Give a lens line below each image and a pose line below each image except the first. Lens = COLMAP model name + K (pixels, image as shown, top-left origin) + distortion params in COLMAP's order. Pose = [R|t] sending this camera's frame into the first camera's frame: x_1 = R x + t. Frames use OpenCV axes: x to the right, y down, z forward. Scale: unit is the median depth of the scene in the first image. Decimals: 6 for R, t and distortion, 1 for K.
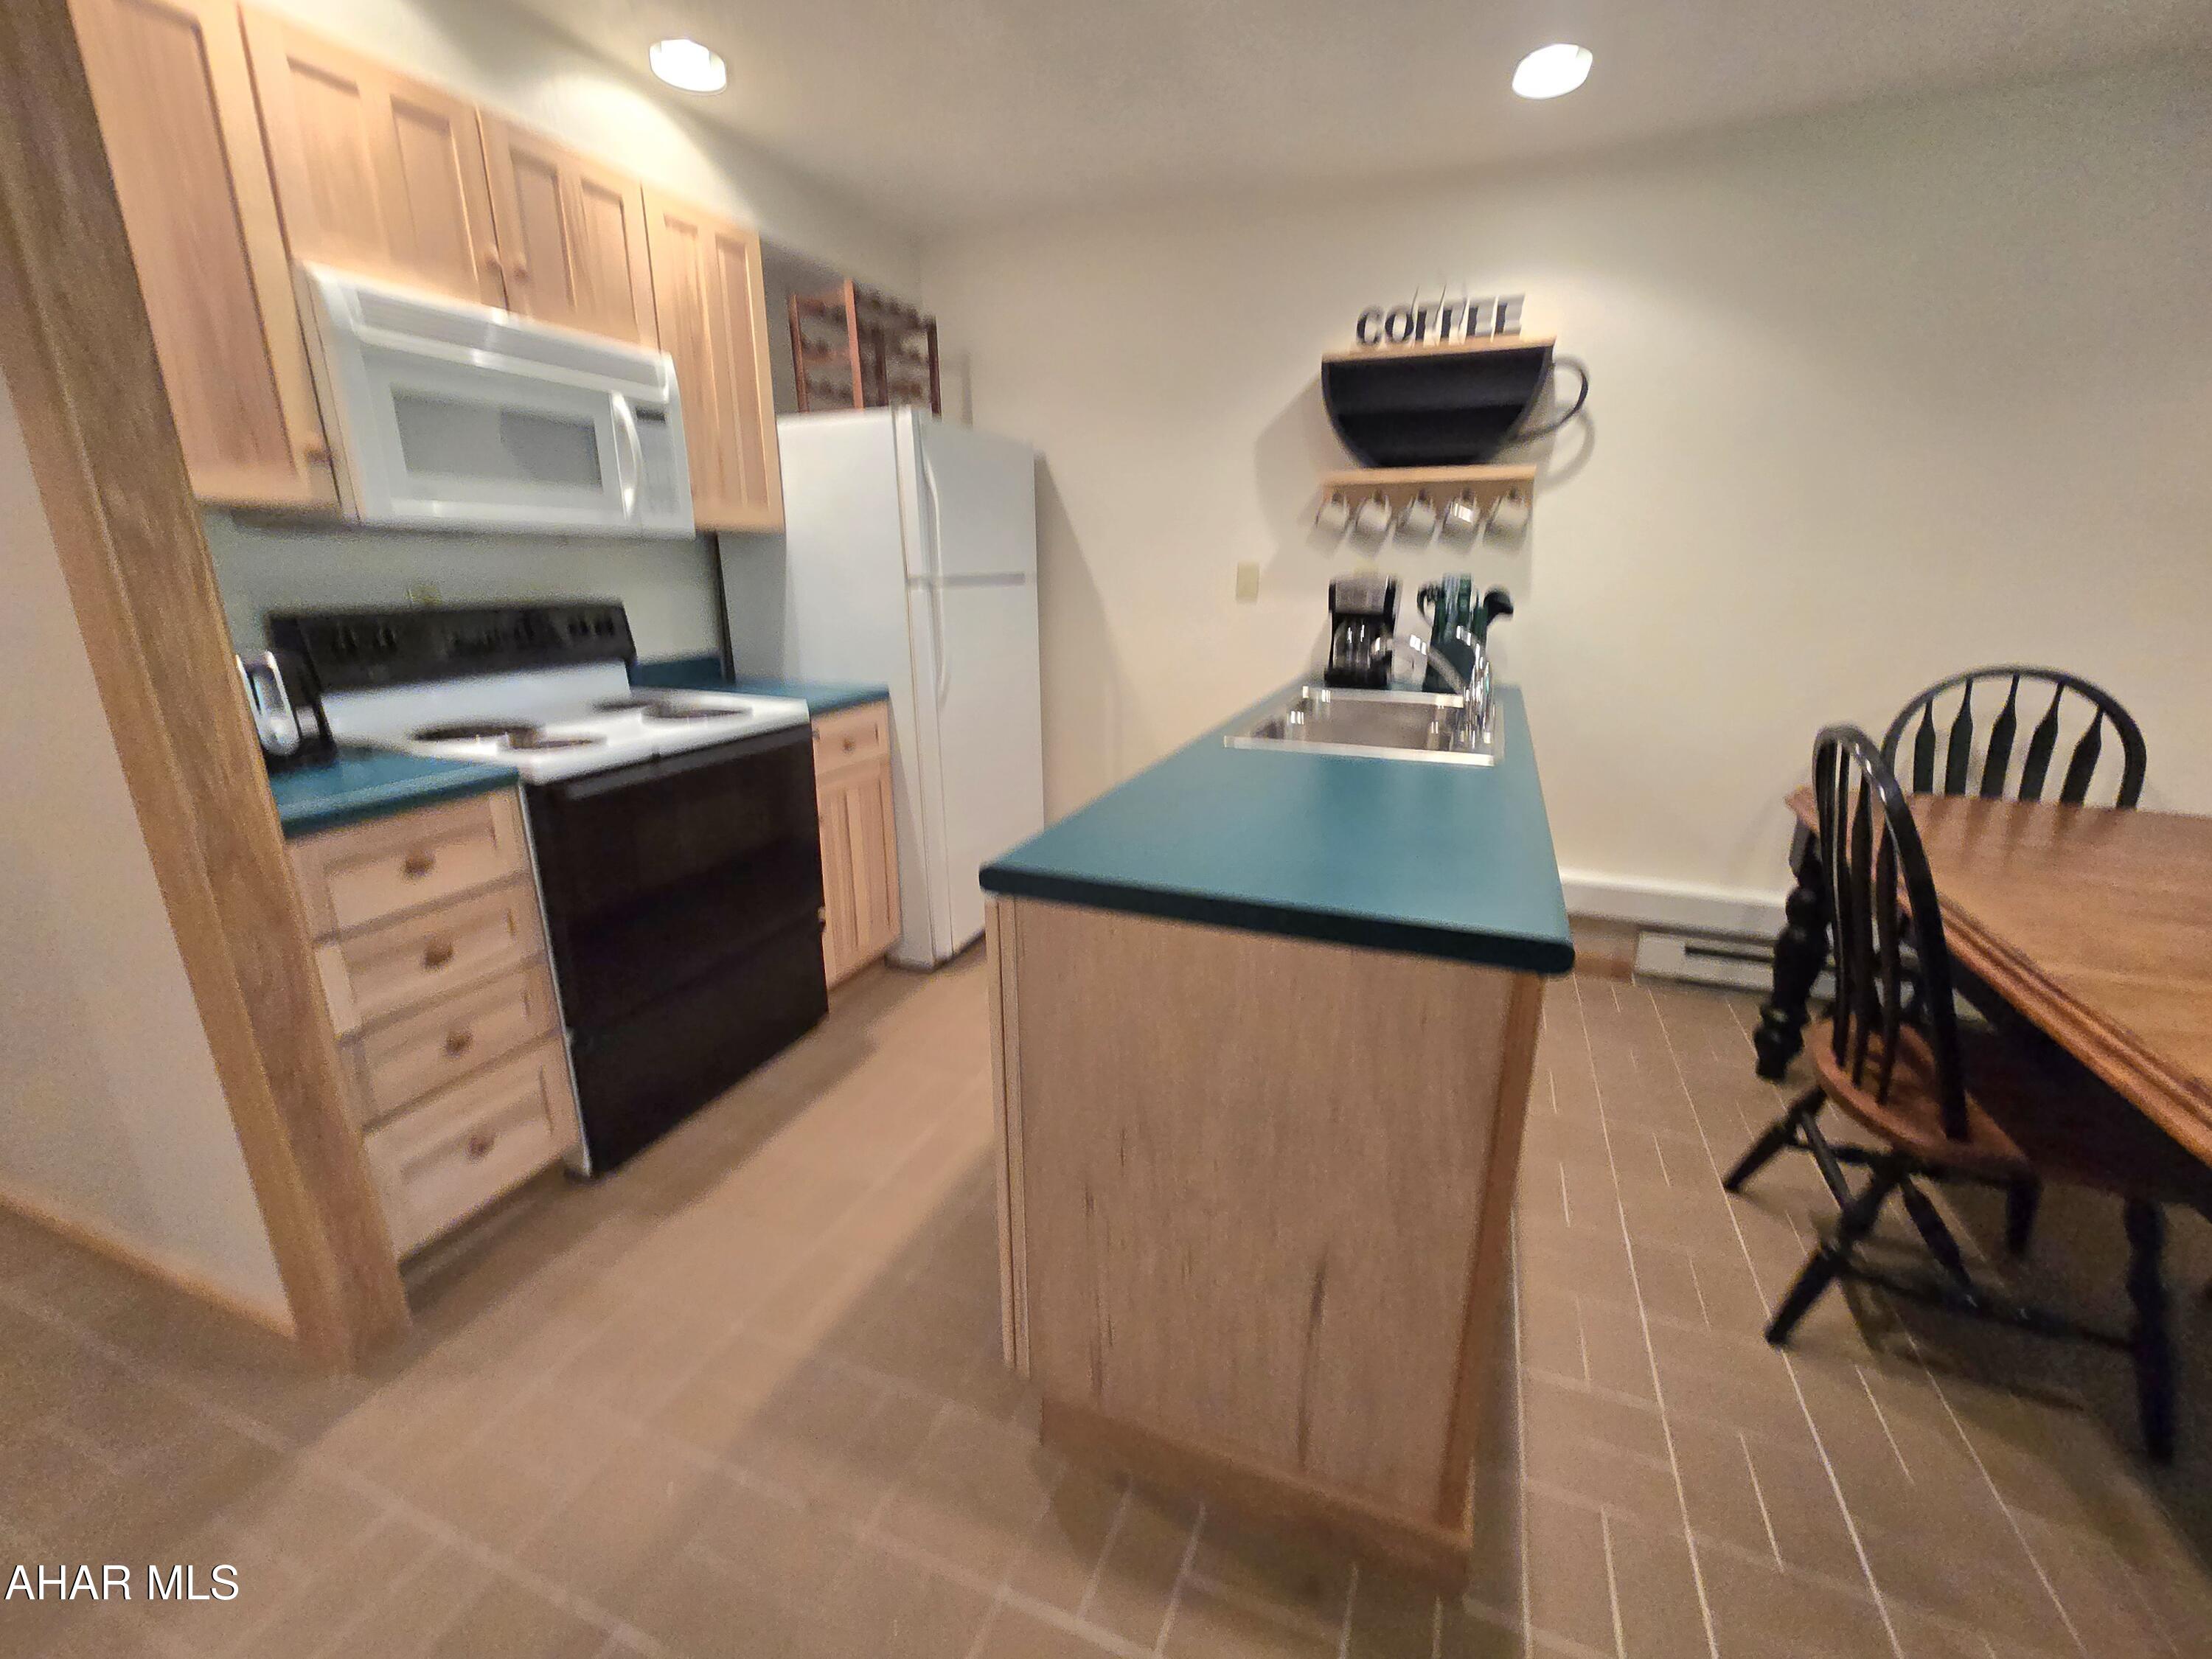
lens RADIAL K [[899.9, 0, 1106.0], [0, 899.9, 829.5], [0, 0, 1]] dist [0.000446, -0.000039]
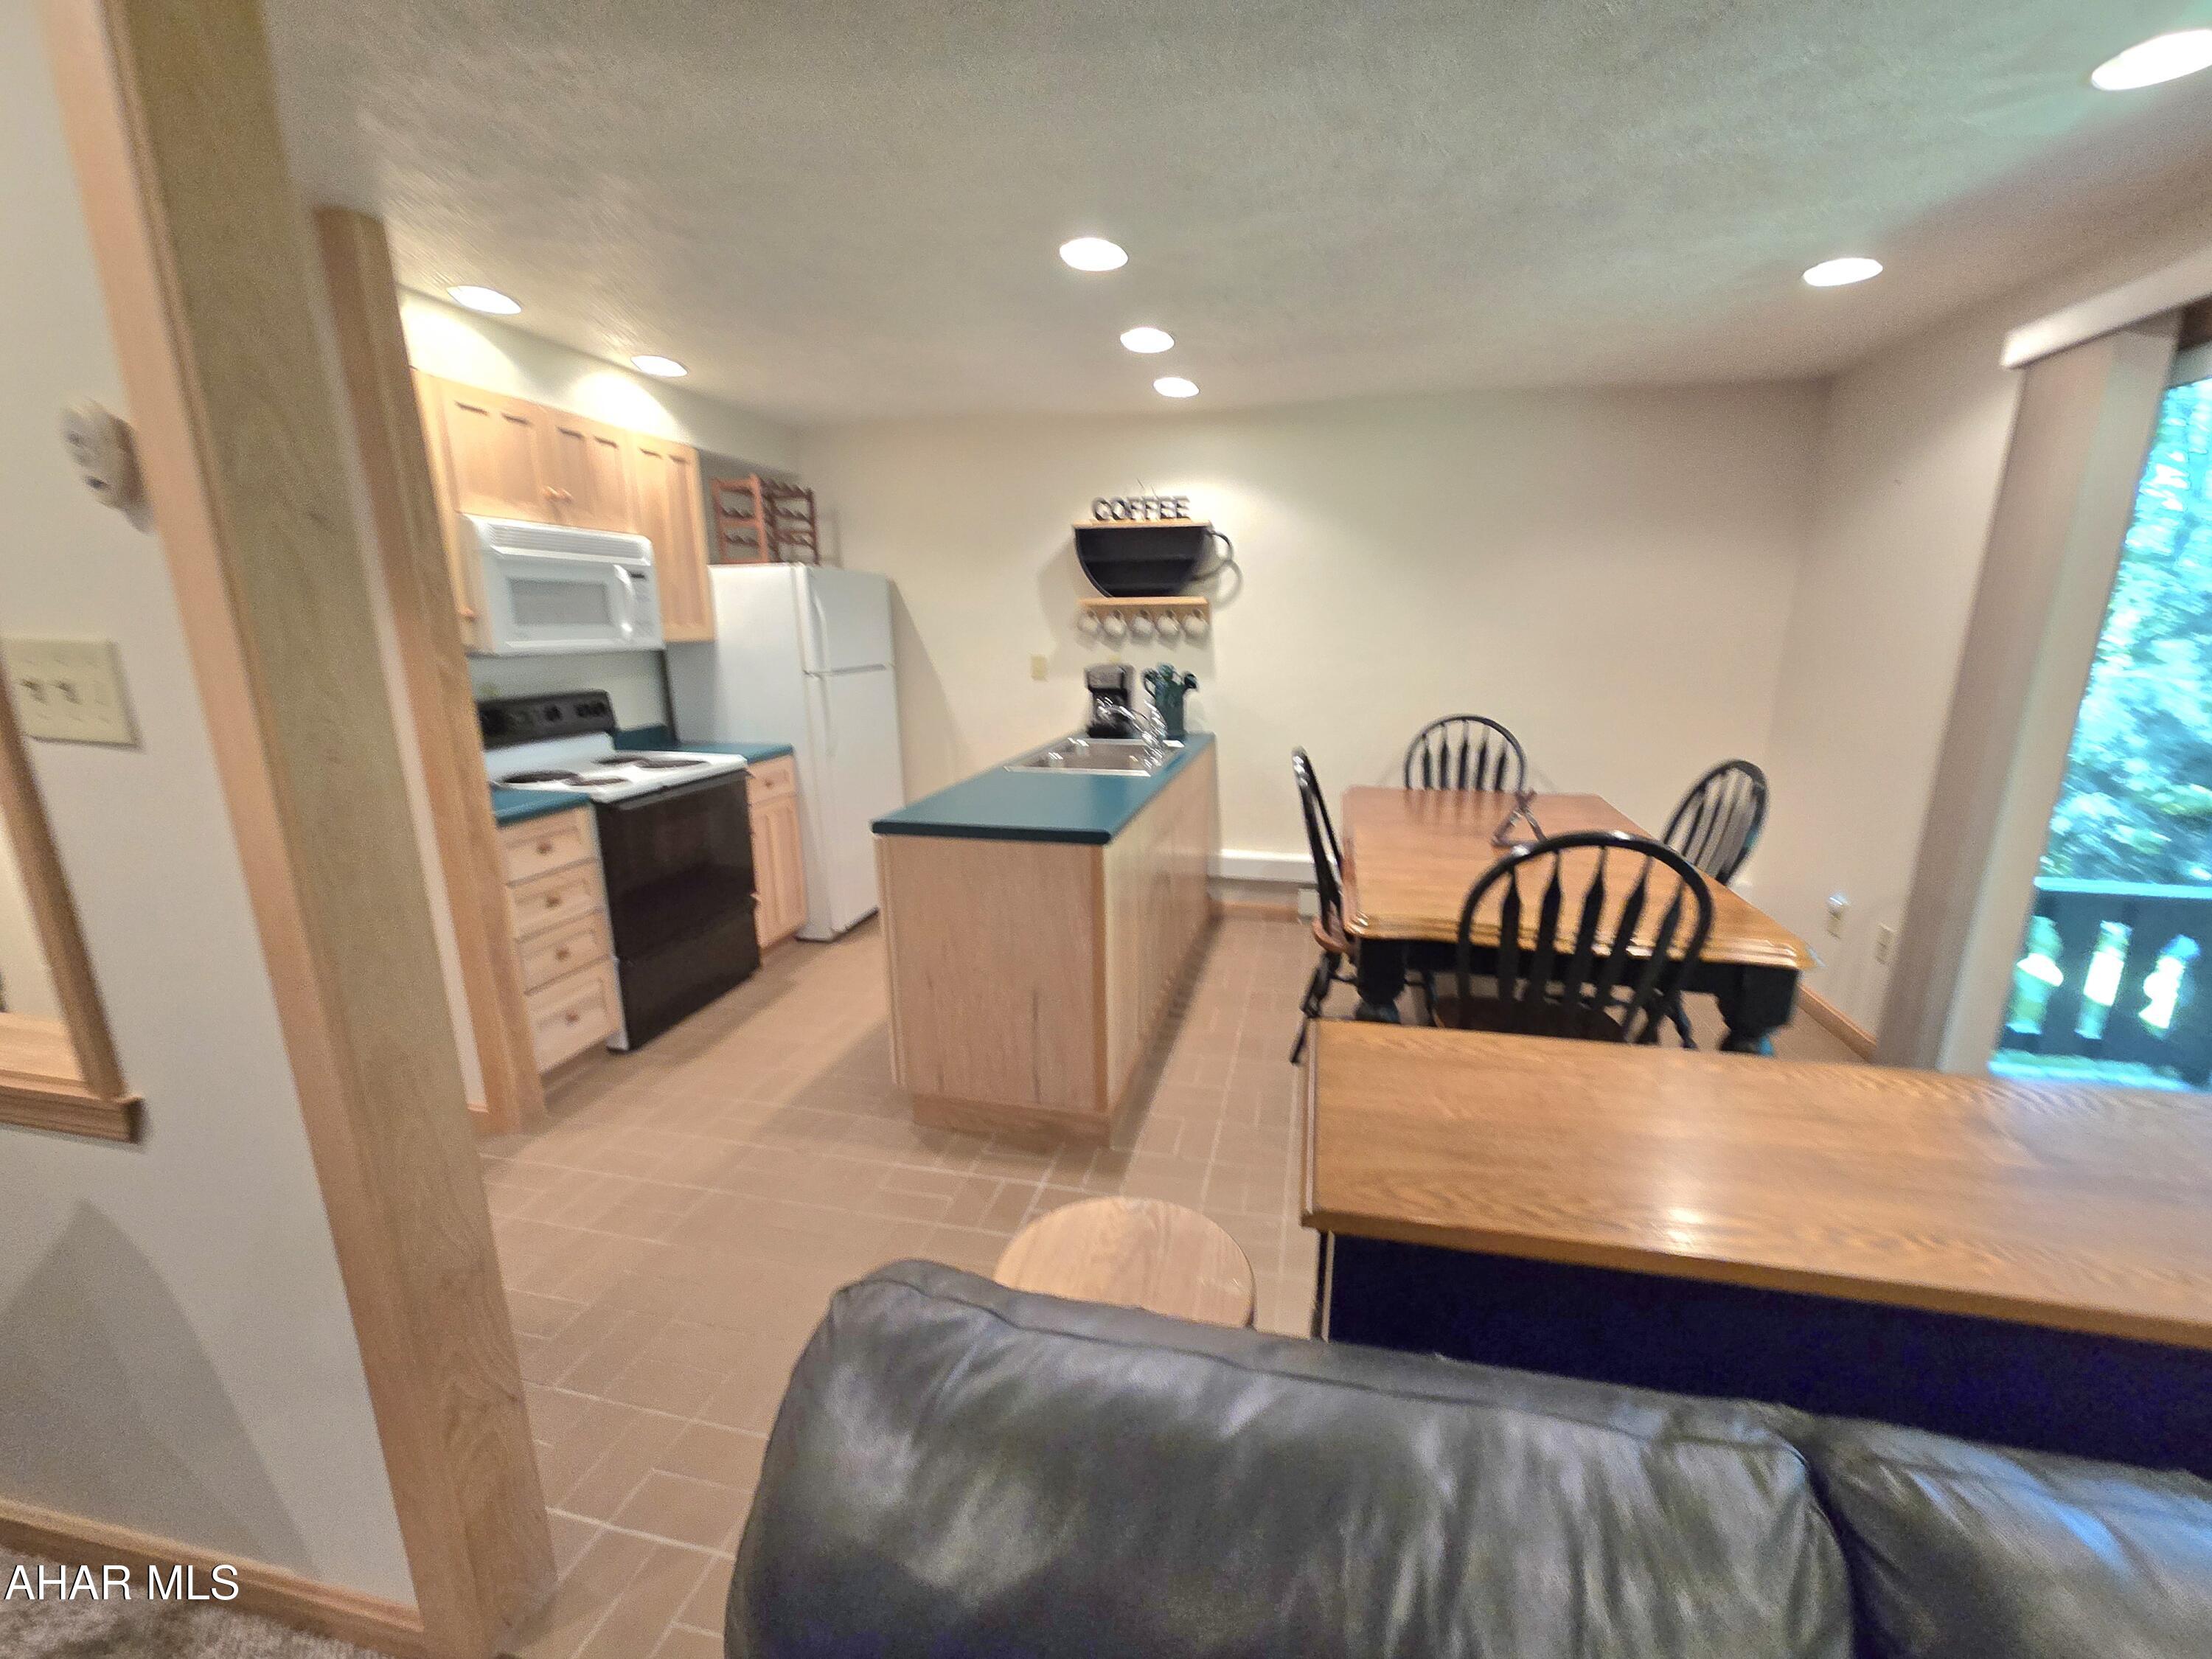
lens RADIAL K [[919.7, 0, 1106.0], [0, 919.7, 875.5], [0, 0, 1]] dist [-0.000725, -0.000083]
pose [[0.989532, -0.046131, 0.136744, 0.054296], [0.048366, 0.998744, -0.013064, 0.110826], [-0.135969, 0.019541, 0.990520, -0.616978]]
